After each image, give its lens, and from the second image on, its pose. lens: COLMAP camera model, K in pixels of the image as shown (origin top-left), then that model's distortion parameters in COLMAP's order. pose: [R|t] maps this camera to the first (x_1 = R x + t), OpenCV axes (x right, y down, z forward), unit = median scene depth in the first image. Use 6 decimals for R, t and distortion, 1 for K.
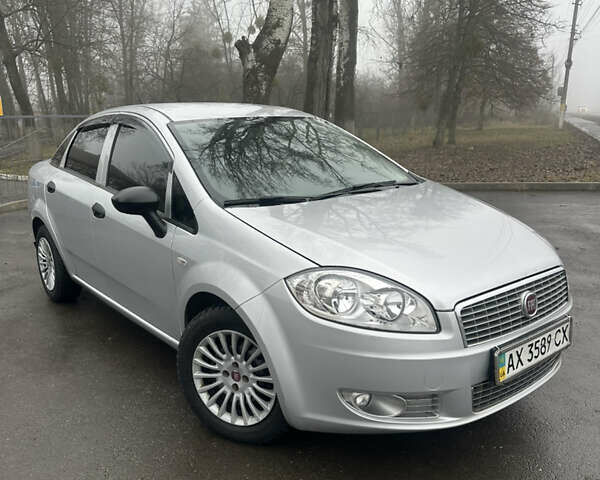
lens RADIAL K [[565.3, 0, 305.8], [0, 565.3, 236.9], [0, 0, 1]] dist [0.125716, -0.231354]
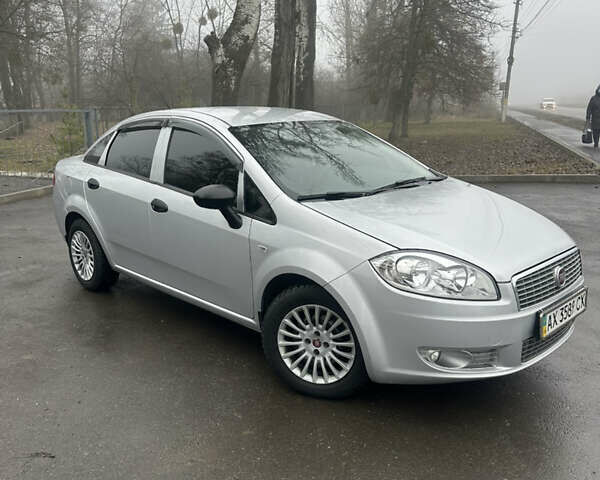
lens RADIAL K [[568.0, 0, 301.6], [0, 568.0, 232.7], [0, 0, 1]] dist [0.153216, -0.316364]
pose [[0.995460, -0.014023, 0.094144, -0.188693], [0.013328, 0.999879, 0.008006, 0.001939], [-0.094245, -0.006715, 0.995526, -0.135129]]
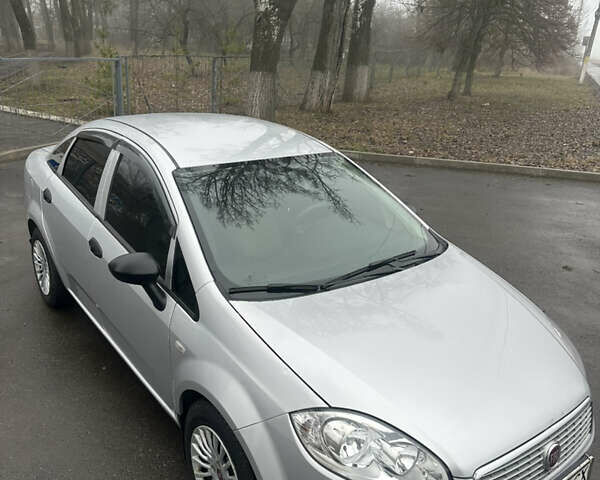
lens RADIAL K [[570.7, 0, 300.0], [0, 570.7, 229.3], [0, 0, 1]] dist [0.030171, -0.003812]
pose [[0.997518, 0.070276, -0.004432, -0.024270], [-0.069211, 0.990102, 0.122100, -0.212144], [0.012969, -0.121490, 0.992508, 0.072655]]
